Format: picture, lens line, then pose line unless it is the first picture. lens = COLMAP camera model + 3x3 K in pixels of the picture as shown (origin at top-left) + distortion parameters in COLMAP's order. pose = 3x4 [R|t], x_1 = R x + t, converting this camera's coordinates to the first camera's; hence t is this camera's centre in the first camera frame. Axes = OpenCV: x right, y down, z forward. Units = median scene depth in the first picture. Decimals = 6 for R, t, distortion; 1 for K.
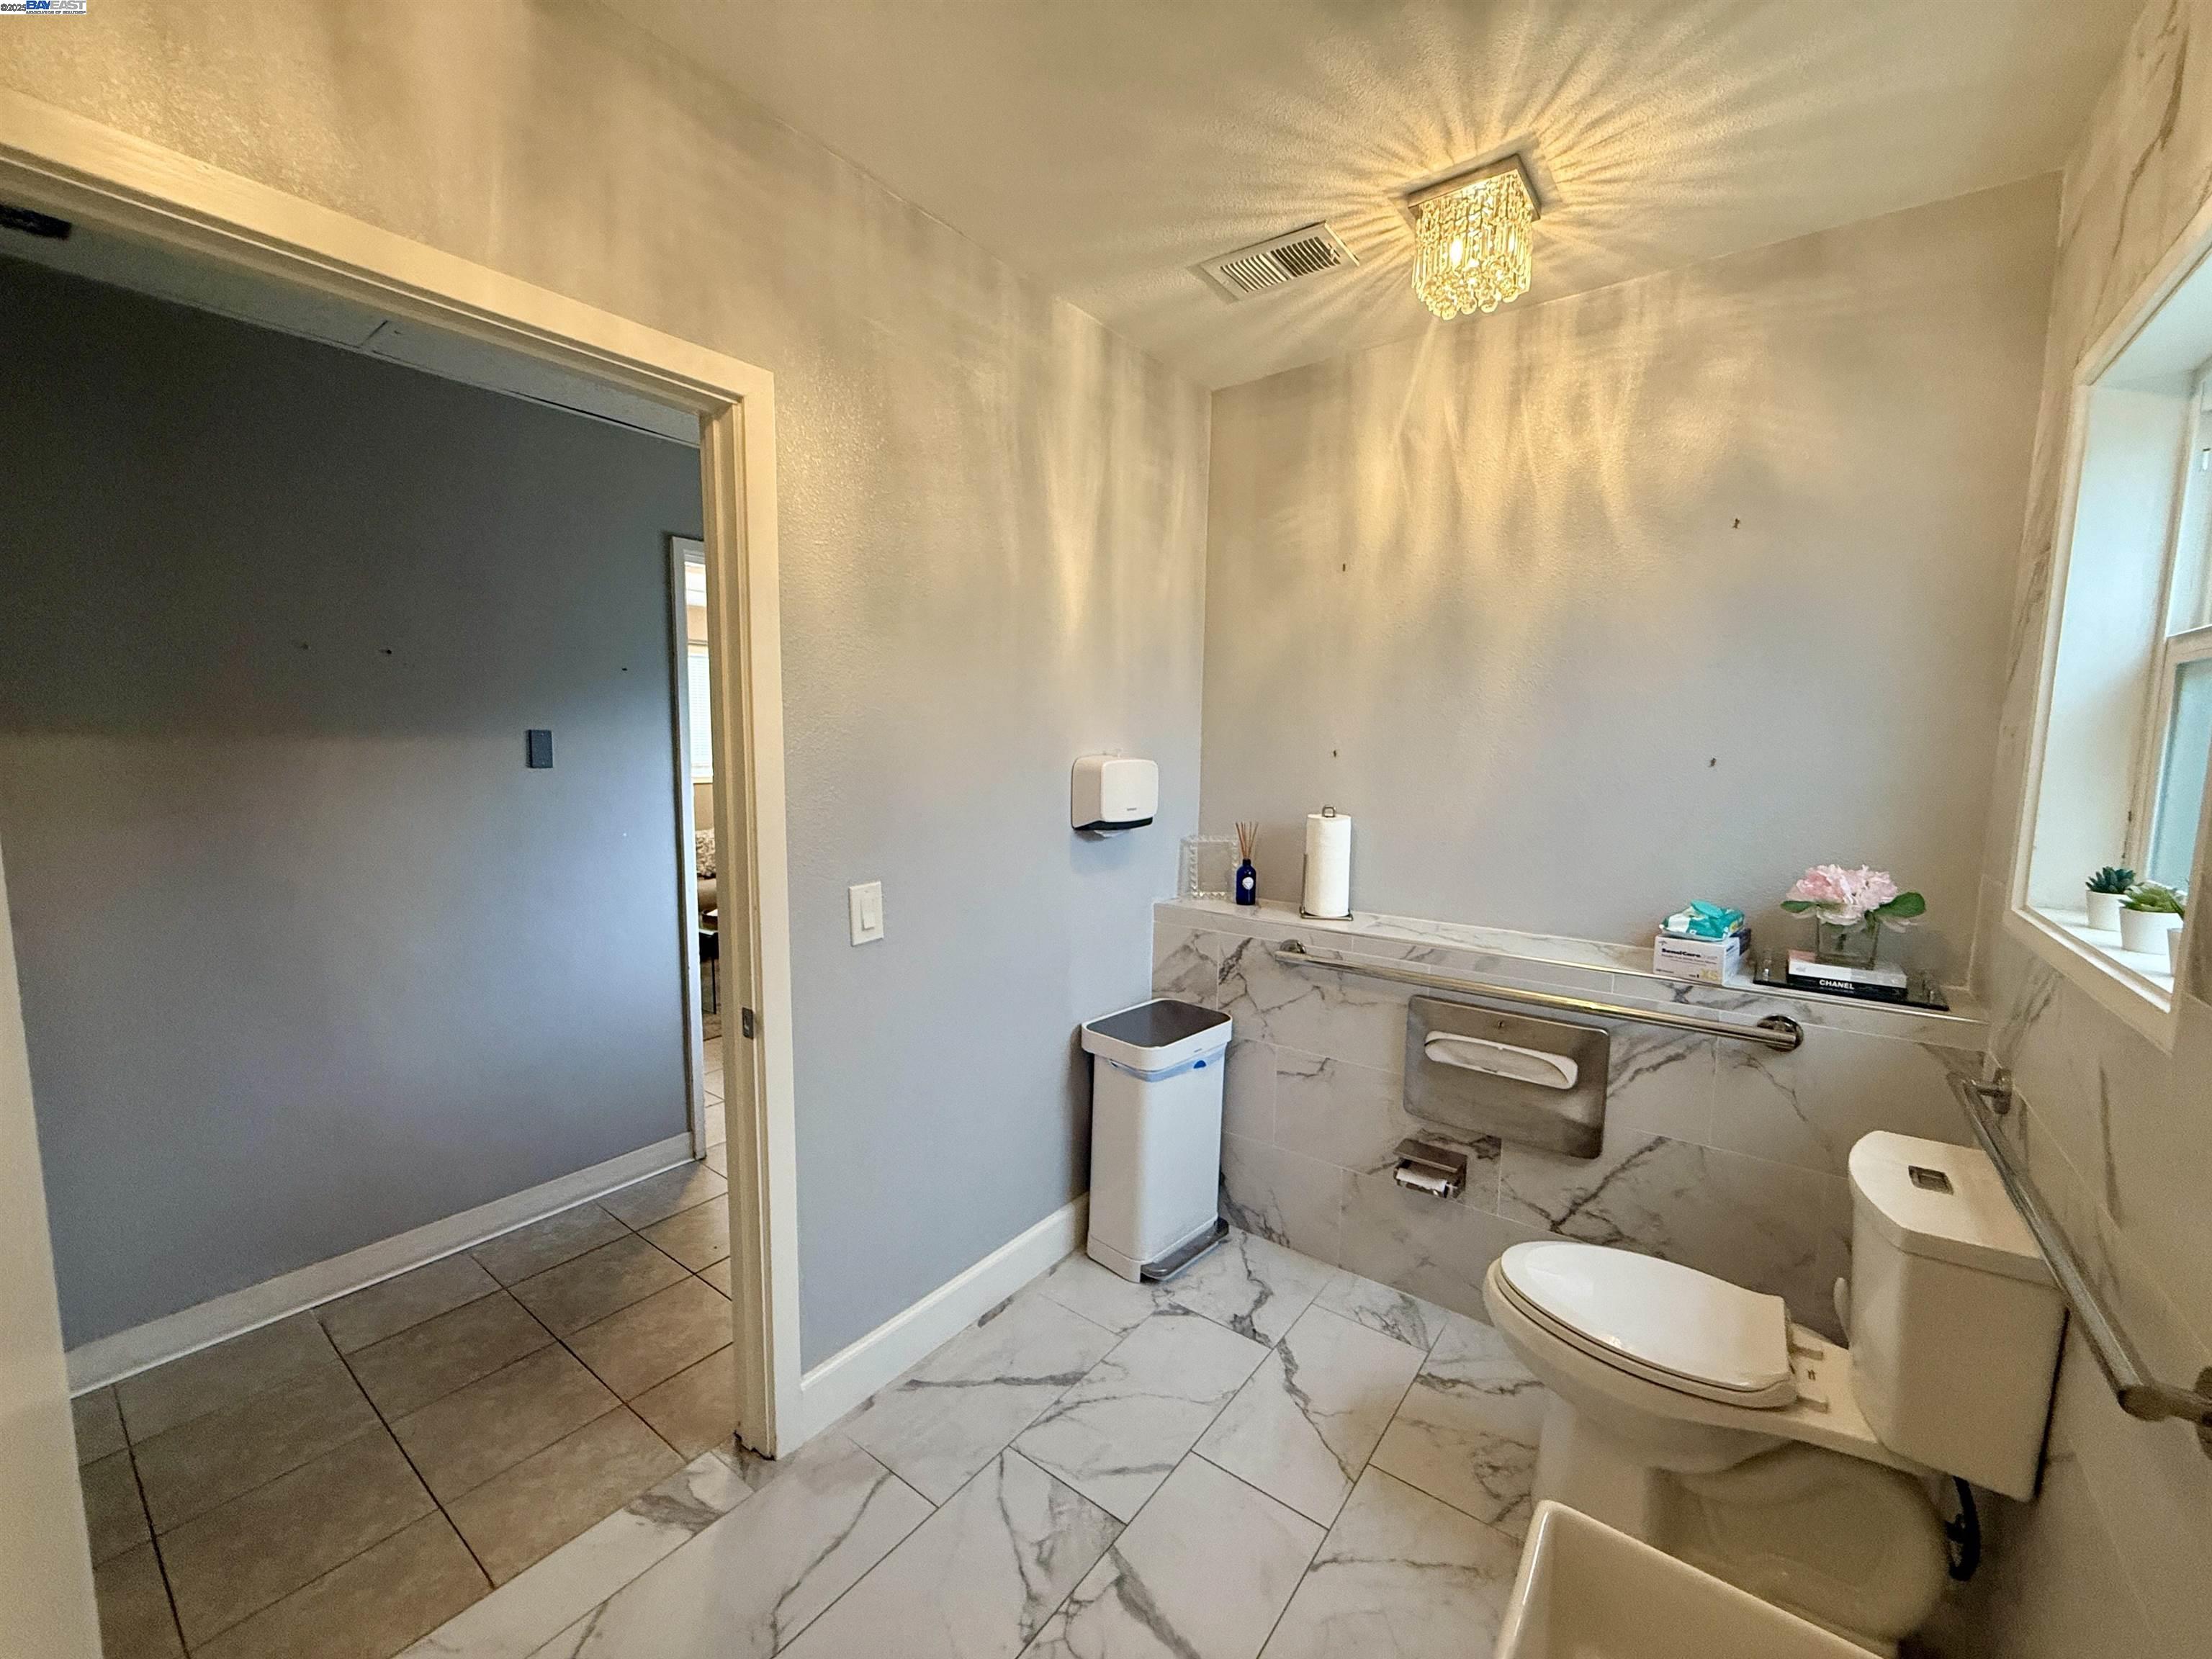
lens RADIAL K [[881.4, 0, 1100.4], [0, 881.4, 833.4], [0, 0, 1]] dist [0.001649, -0.000108]
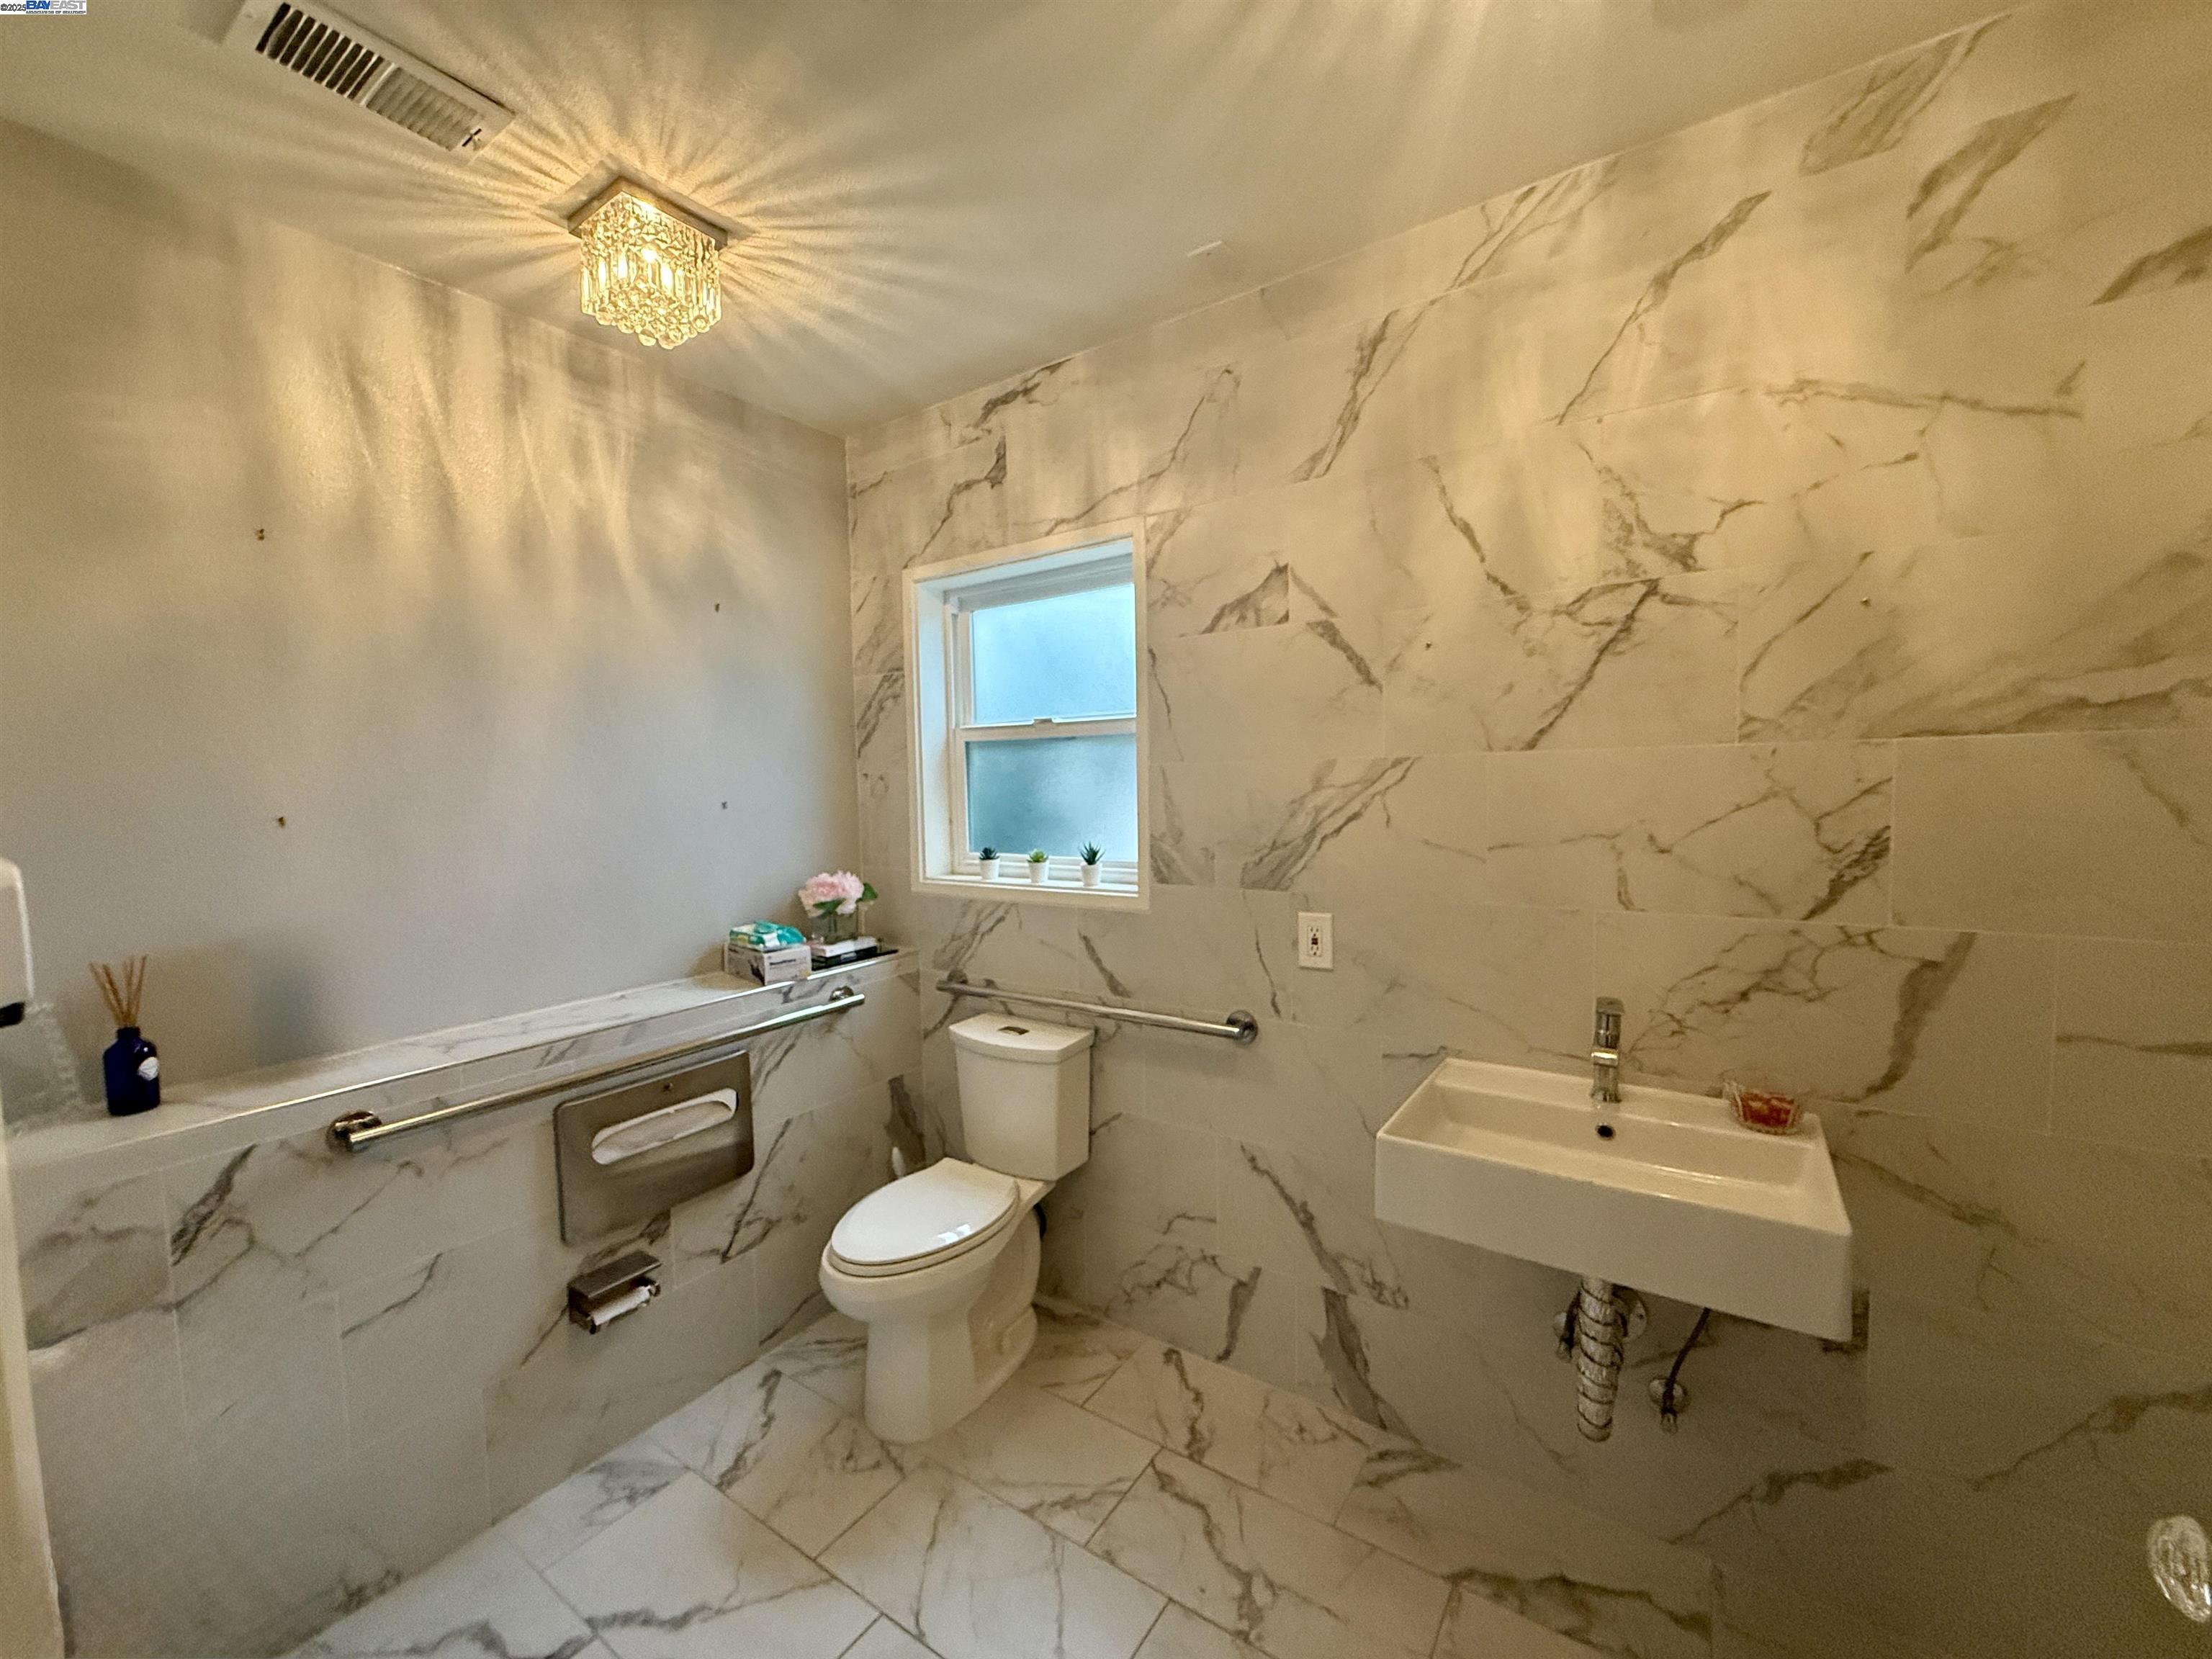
lens RADIAL K [[881.4, 0, 1100.4], [0, 881.4, 833.4], [0, 0, 1]] dist [0.001649, -0.000108]
pose [[-0.048045, -0.072147, 0.996236, -0.512970], [0.125568, 0.989039, 0.077682, -0.072060], [-0.990921, 0.128828, -0.038459, 0.553493]]
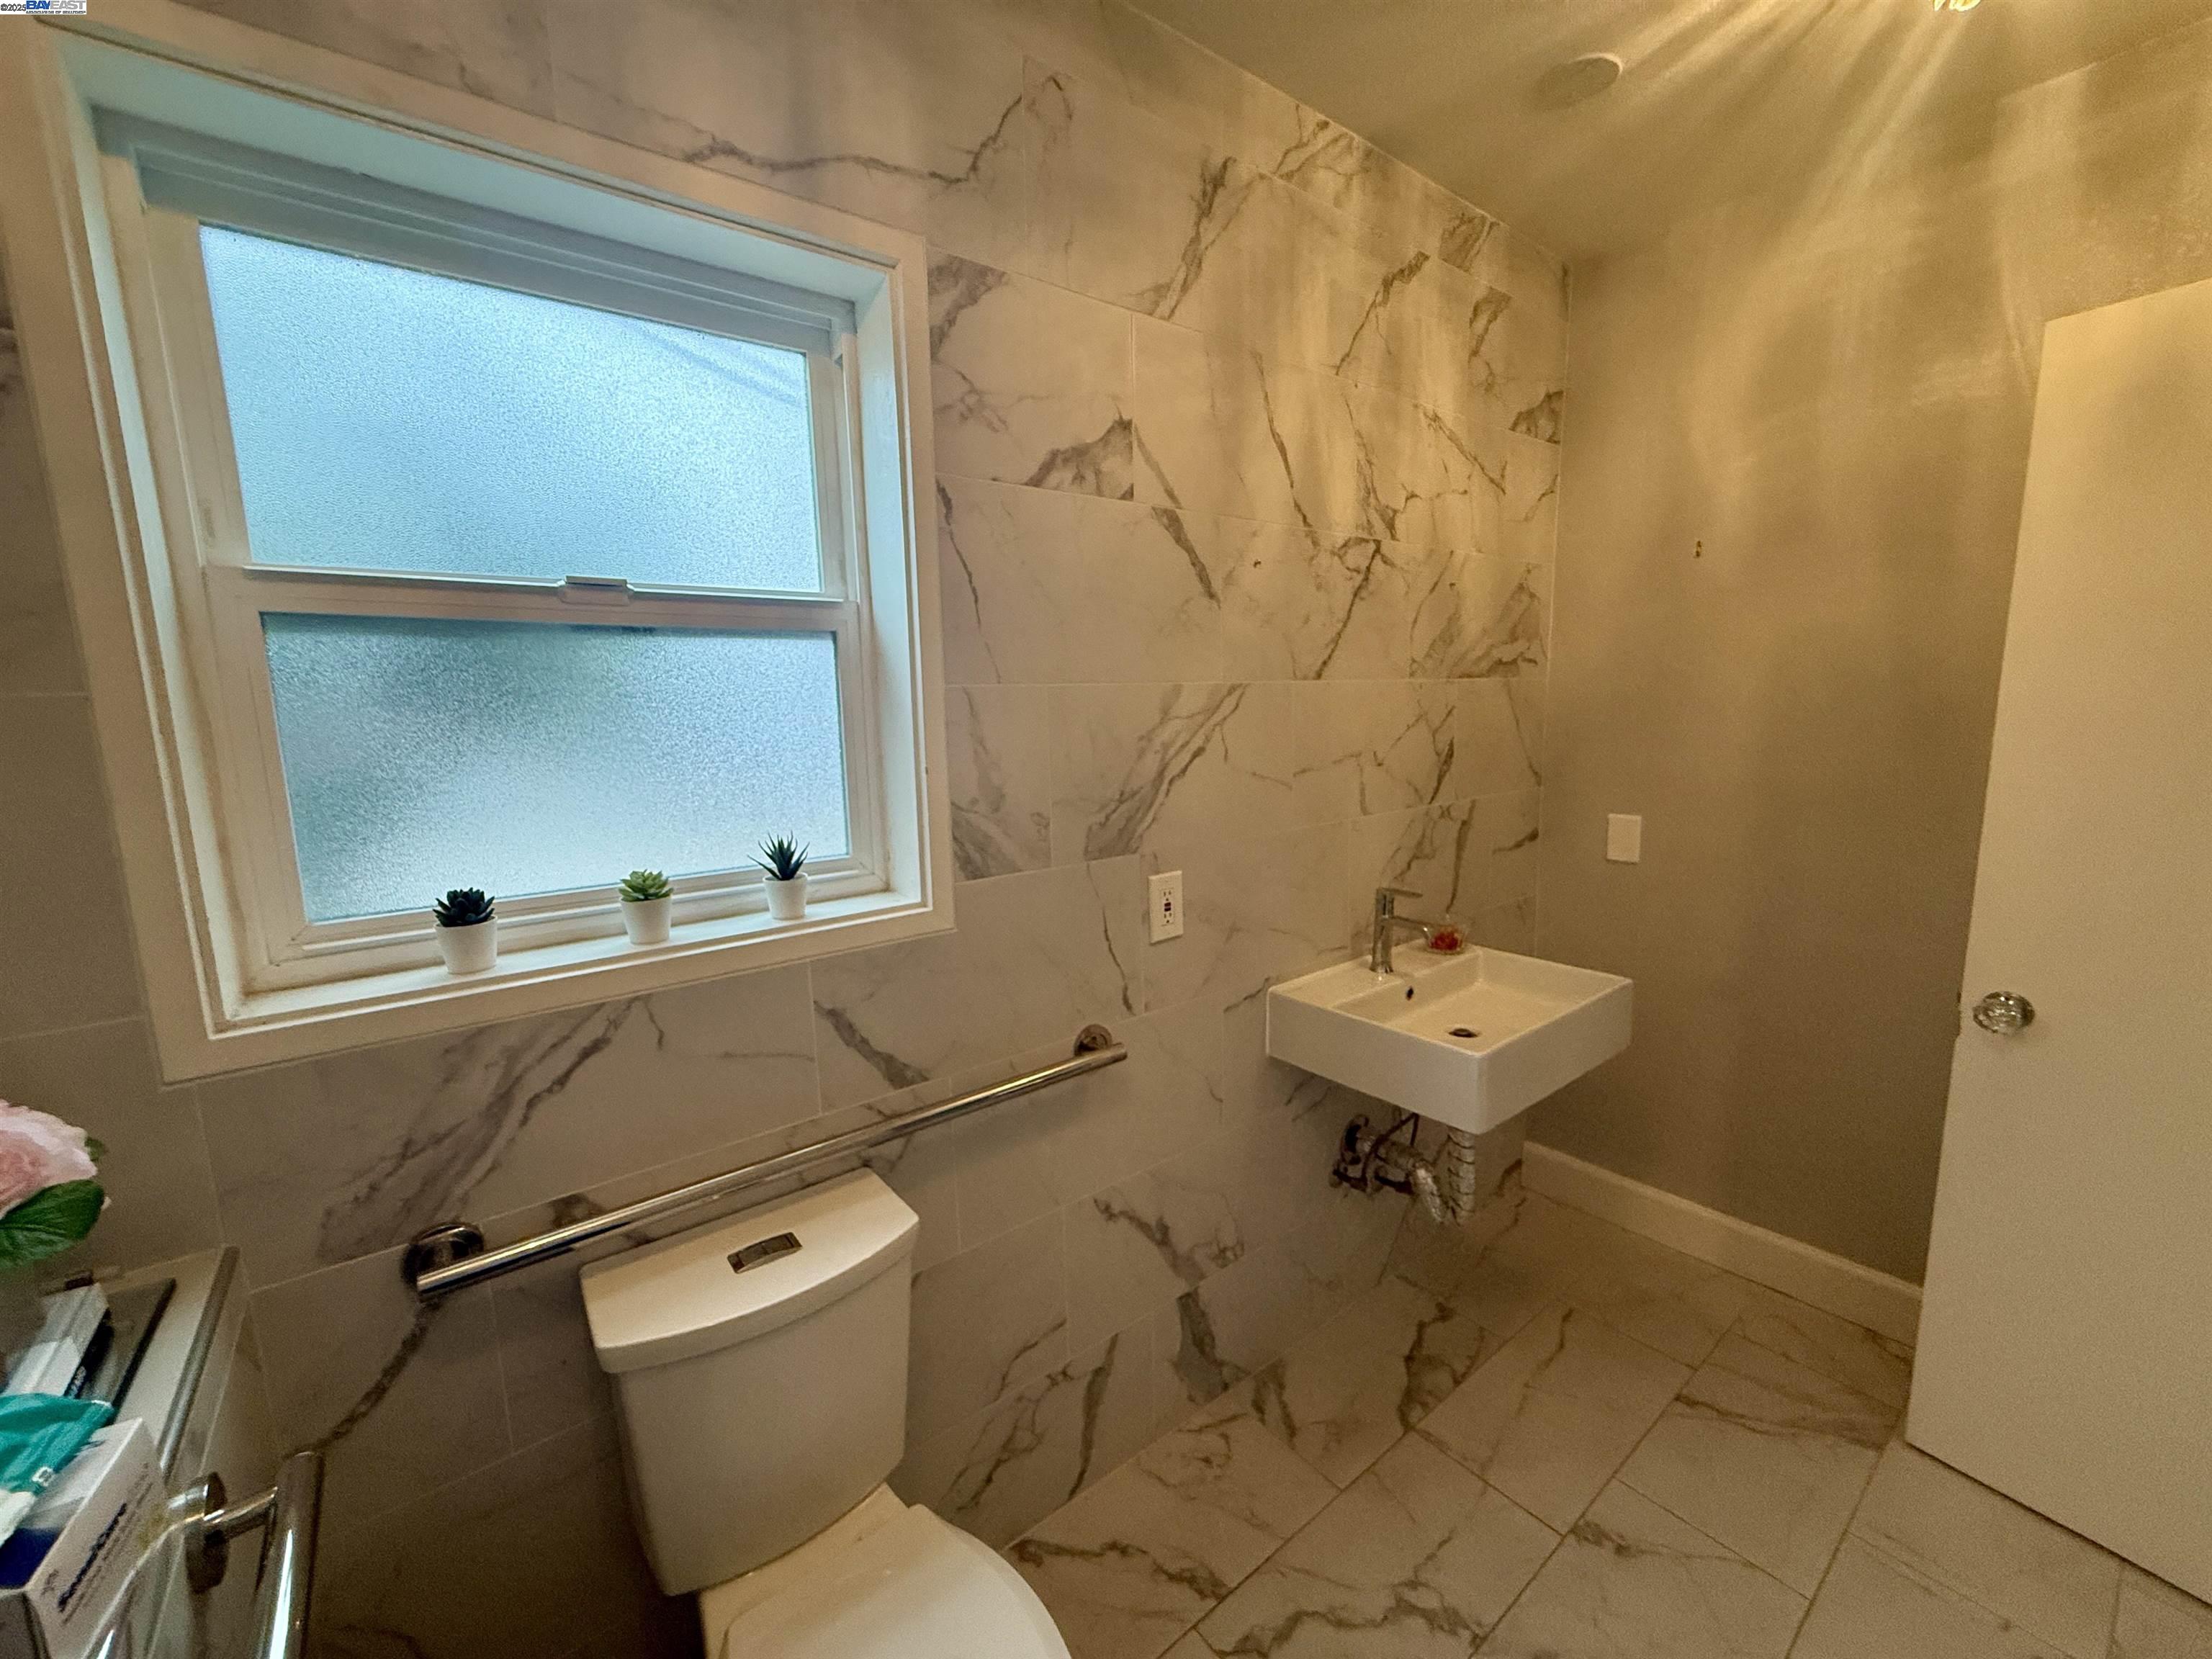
lens RADIAL K [[881.4, 0, 1100.4], [0, 881.4, 833.4], [0, 0, 1]] dist [0.001649, -0.000108]
pose [[-0.966526, -0.024299, 0.255414, 0.285617], [0.041765, 0.967326, 0.250074, -0.116458], [-0.253145, 0.252370, -0.933931, 1.040122]]
